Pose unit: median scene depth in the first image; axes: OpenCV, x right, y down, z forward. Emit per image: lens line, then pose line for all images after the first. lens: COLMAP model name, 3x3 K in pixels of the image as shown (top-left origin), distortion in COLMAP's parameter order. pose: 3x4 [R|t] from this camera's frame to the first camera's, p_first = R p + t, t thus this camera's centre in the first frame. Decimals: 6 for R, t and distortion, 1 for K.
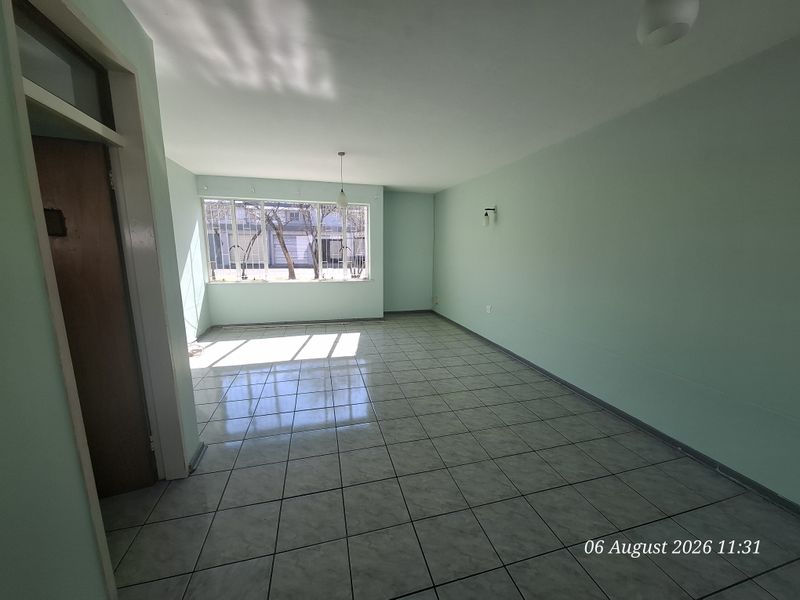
lens RADIAL K [[314.5, 0, 405.5], [0, 314.5, 302.4], [0, 0, 1]] dist [-0.009892, 0.000417]
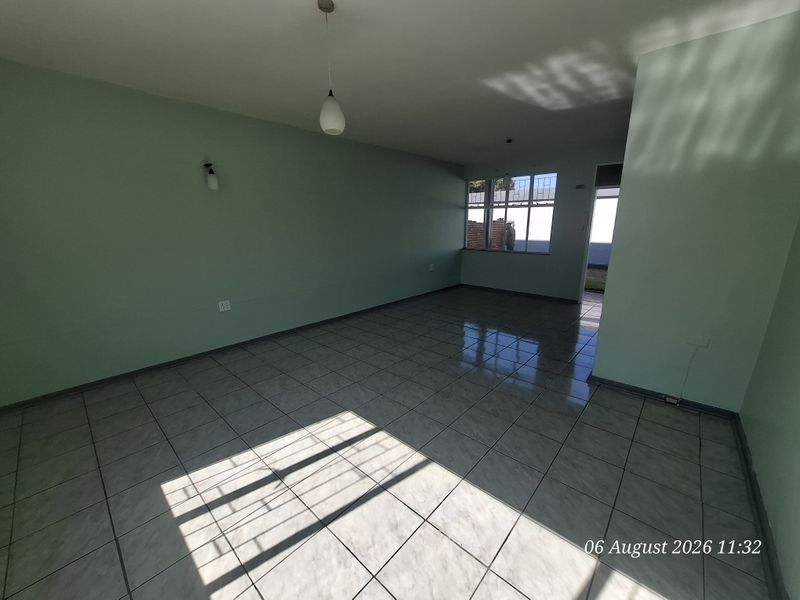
lens RADIAL K [[314.5, 0, 405.5], [0, 314.5, 302.4], [0, 0, 1]] dist [-0.009892, 0.000417]
pose [[-0.538770, -0.202053, 0.817864, -1.208070], [0.153725, 0.930935, 0.331254, -0.356393], [-0.828309, 0.304196, -0.470499, 2.100494]]
